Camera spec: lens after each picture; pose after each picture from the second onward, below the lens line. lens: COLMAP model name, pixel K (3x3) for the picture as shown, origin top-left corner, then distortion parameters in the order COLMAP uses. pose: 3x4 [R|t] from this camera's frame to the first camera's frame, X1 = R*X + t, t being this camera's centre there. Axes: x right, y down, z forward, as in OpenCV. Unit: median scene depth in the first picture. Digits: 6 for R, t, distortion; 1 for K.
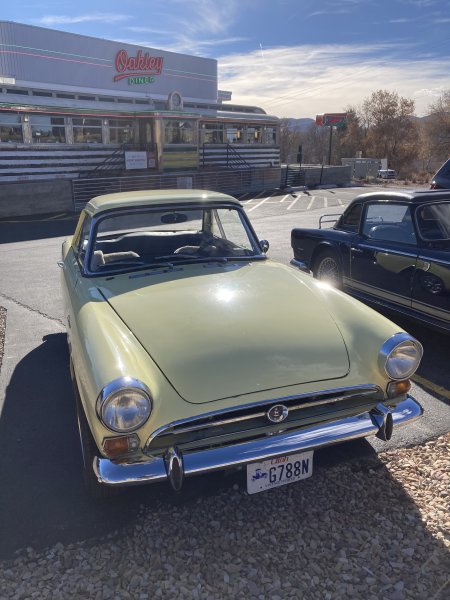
lens RADIAL K [[495.5, 0, 225.0], [0, 495.5, 300.0], [0, 0, 1]] dist [0.053913, -0.063973]
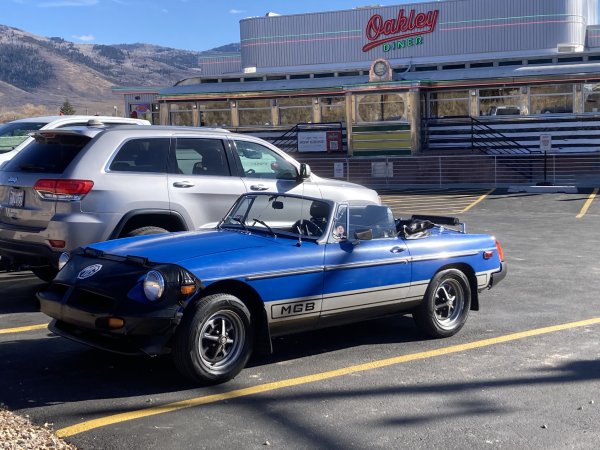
lens RADIAL K [[884.3, 0, 300.0], [0, 884.3, 225.0], [0, 0, 1]] dist [0.005153, -0.088688]
pose [[0.327760, 0.112113, -0.938085, 1.193352], [-0.240211, 0.970192, 0.032022, -0.171268], [0.913714, 0.214843, 0.344921, 0.443608]]
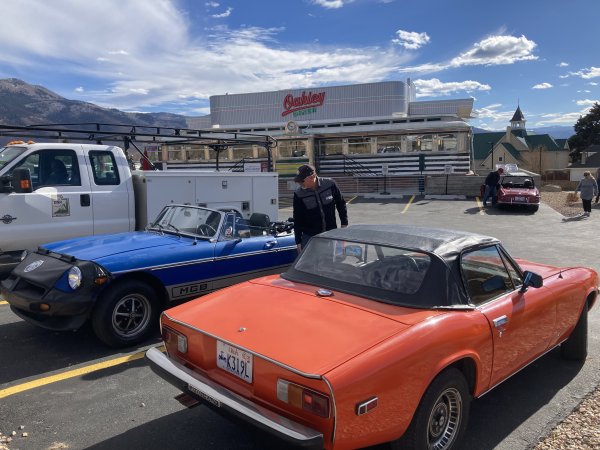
lens RADIAL K [[495.5, 0, 300.0], [0, 495.5, 225.0], [0, 0, 1]] dist [0.053913, -0.063973]
pose [[0.413200, 0.126726, -0.901780, 1.154764], [-0.234621, 0.971653, 0.029041, -0.180858], [0.879897, 0.199577, 0.431219, 0.481371]]
